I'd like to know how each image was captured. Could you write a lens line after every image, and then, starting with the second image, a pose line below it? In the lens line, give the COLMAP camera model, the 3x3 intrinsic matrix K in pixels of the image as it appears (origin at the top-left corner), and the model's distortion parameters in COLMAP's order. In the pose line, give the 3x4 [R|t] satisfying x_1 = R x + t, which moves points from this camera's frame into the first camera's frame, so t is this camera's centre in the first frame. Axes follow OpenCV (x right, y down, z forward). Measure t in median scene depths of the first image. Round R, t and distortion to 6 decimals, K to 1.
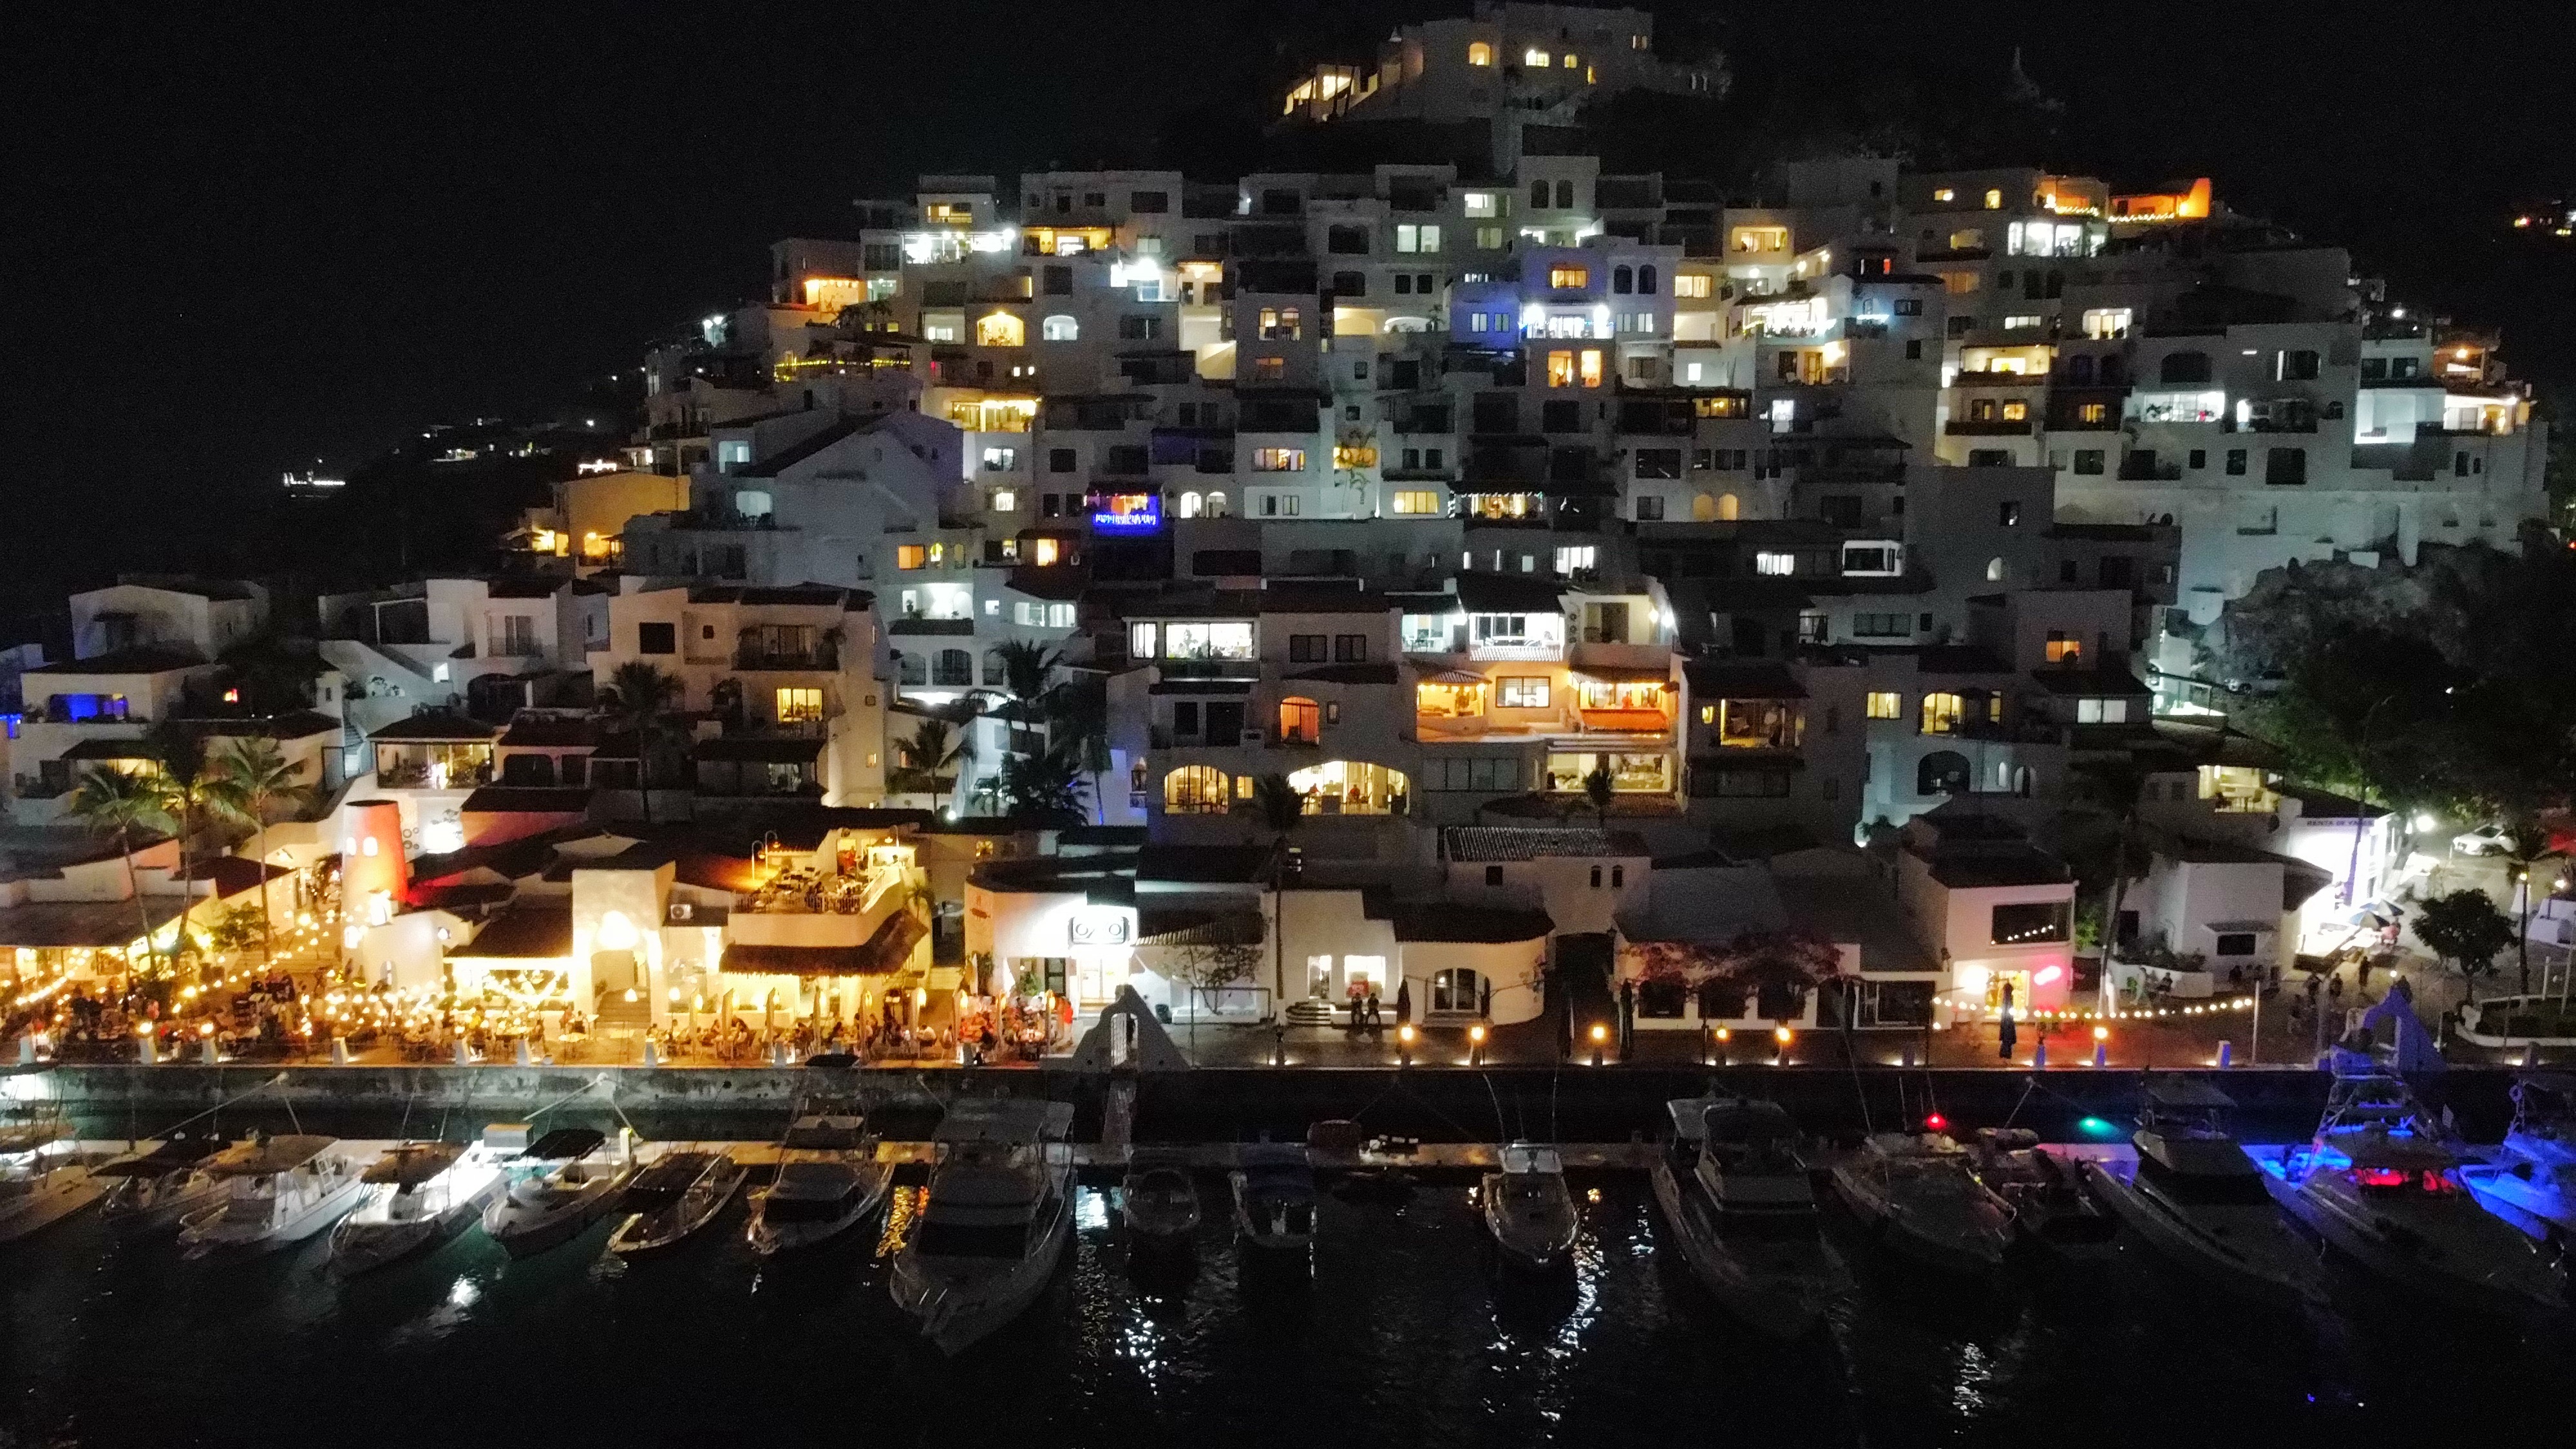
lens RADIAL K [[1888.2, 0, 1288.0], [0, 1888.2, 724.5], [0, 0, 1]] dist [0.001989, 0.003169]
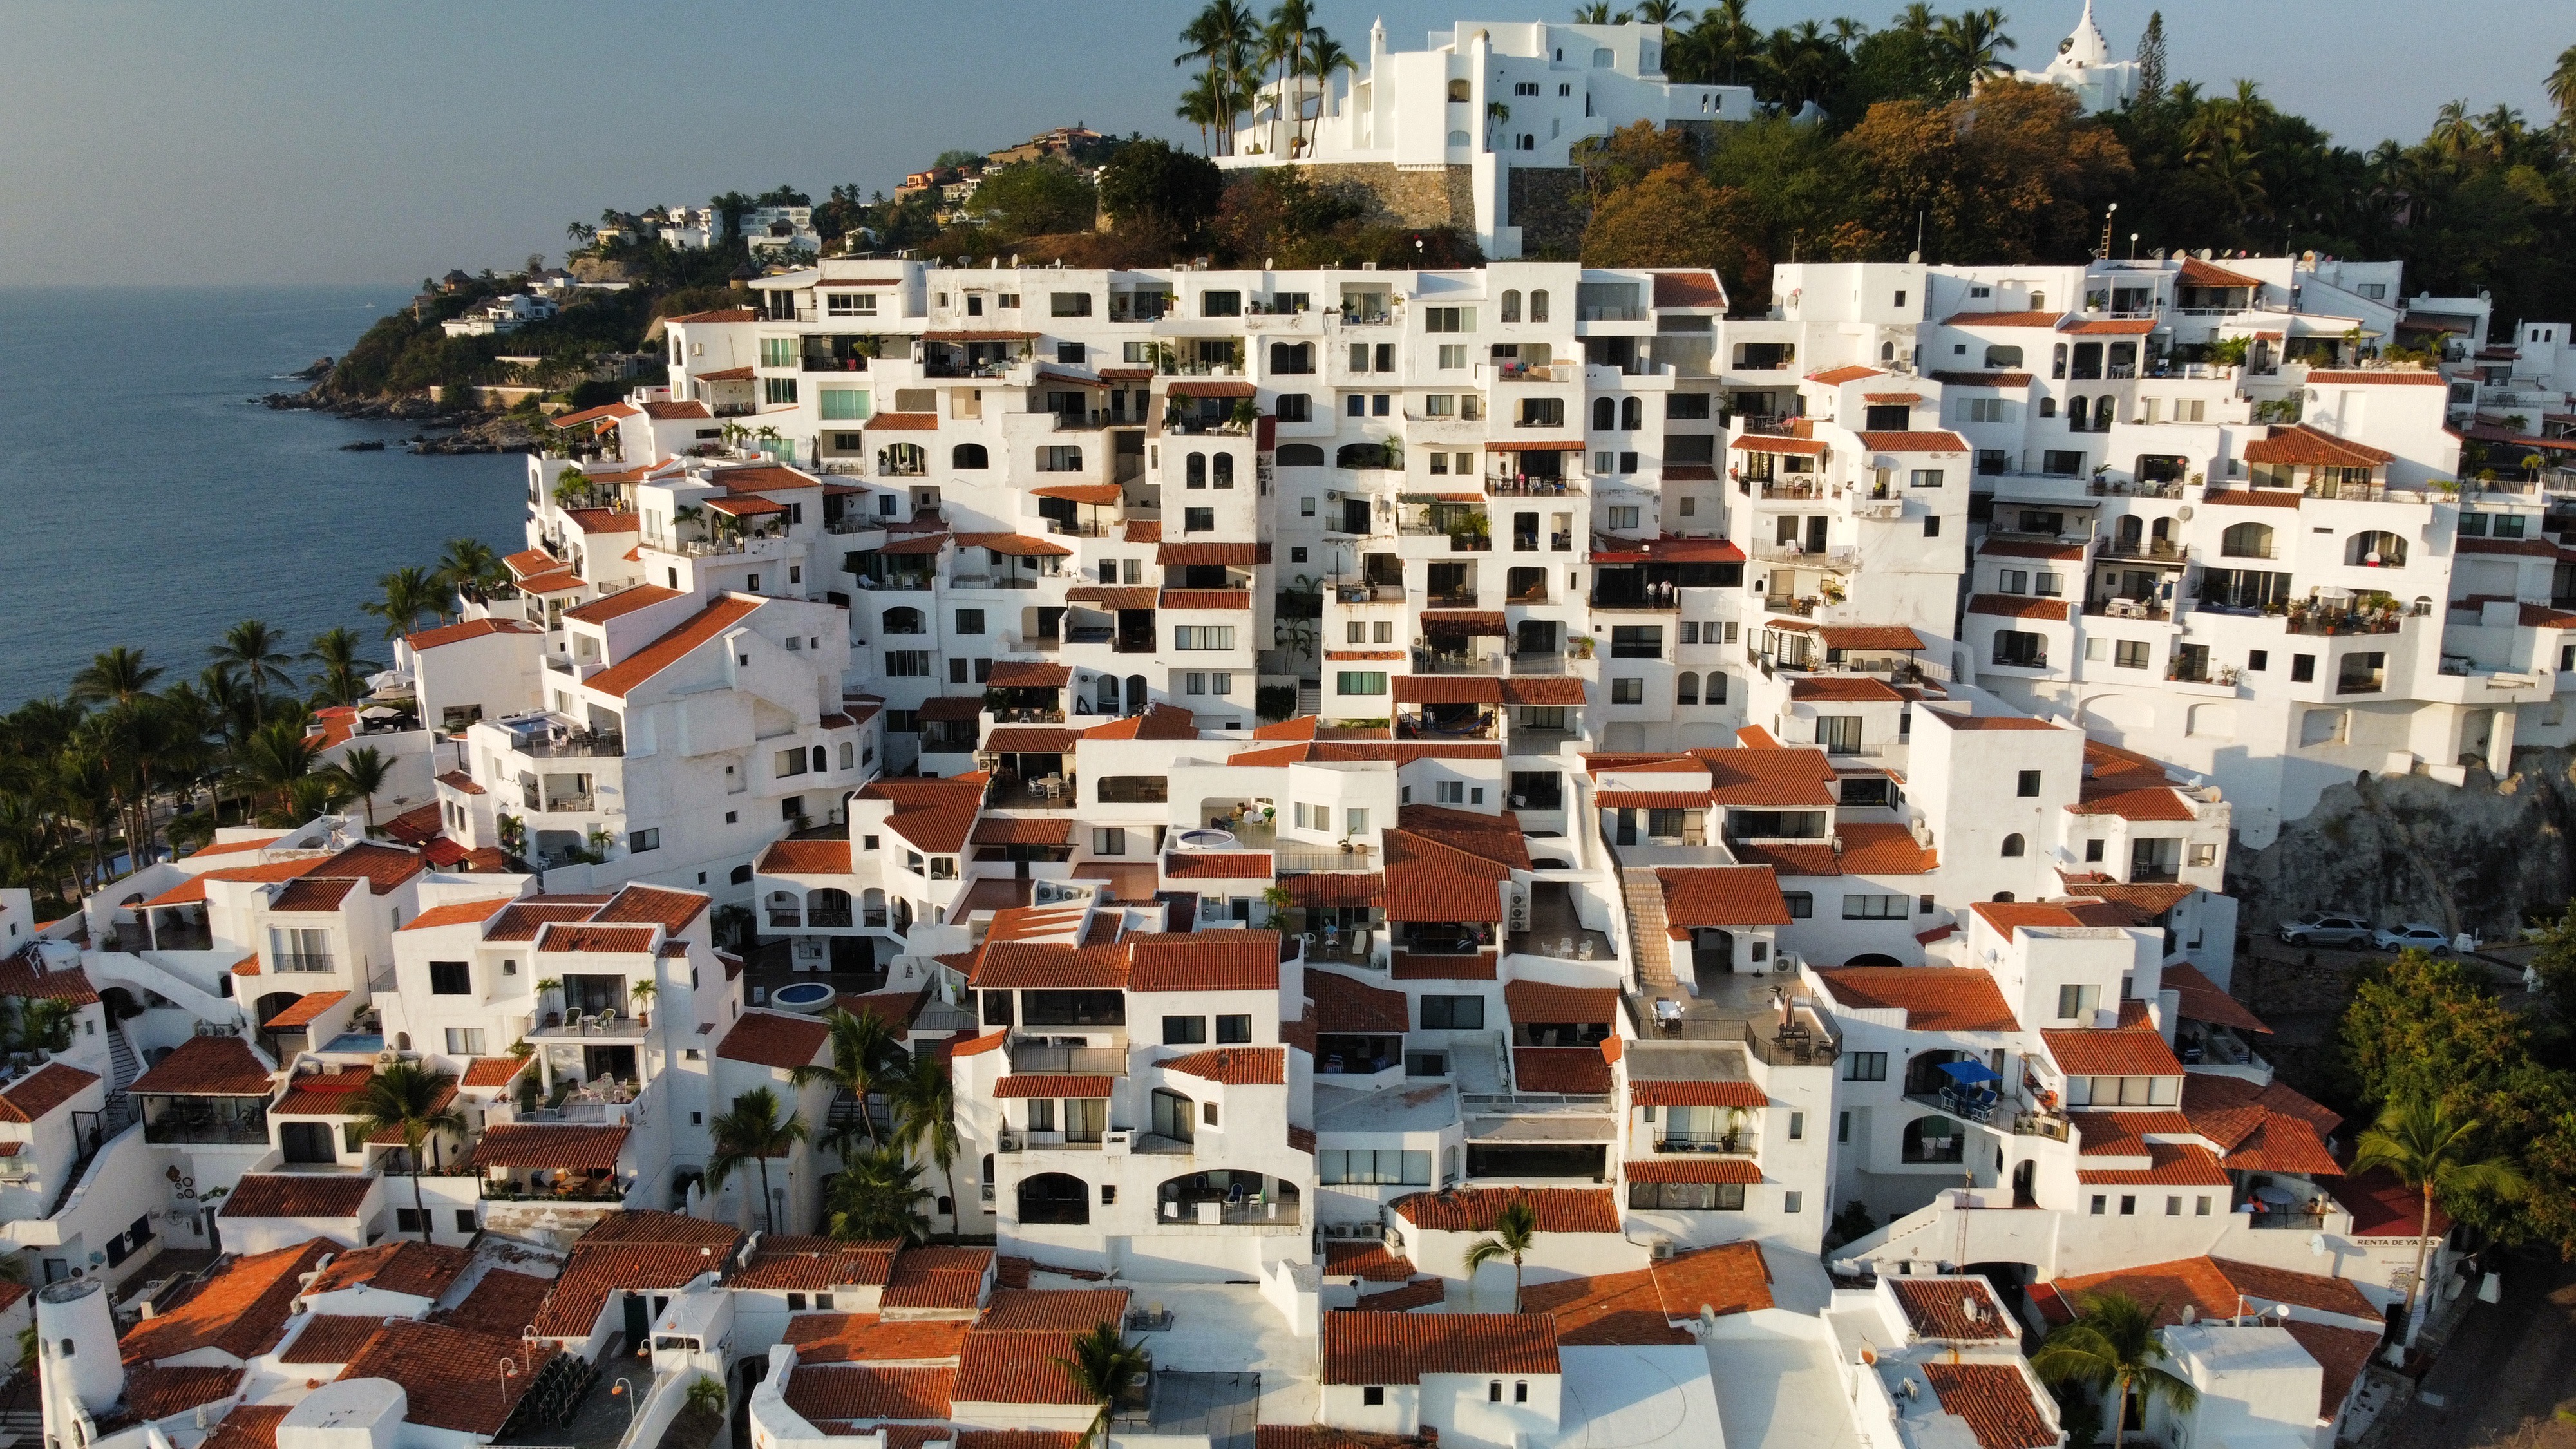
lens RADIAL K [[1888.2, 0, 1288.0], [0, 1888.2, 724.5], [0, 0, 1]] dist [0.001989, 0.003169]
pose [[0.999583, 0.002075, -0.028789, 0.061796], [0.000907, 0.994660, 0.103207, -0.199321], [0.028850, -0.103190, 0.994243, 0.122645]]
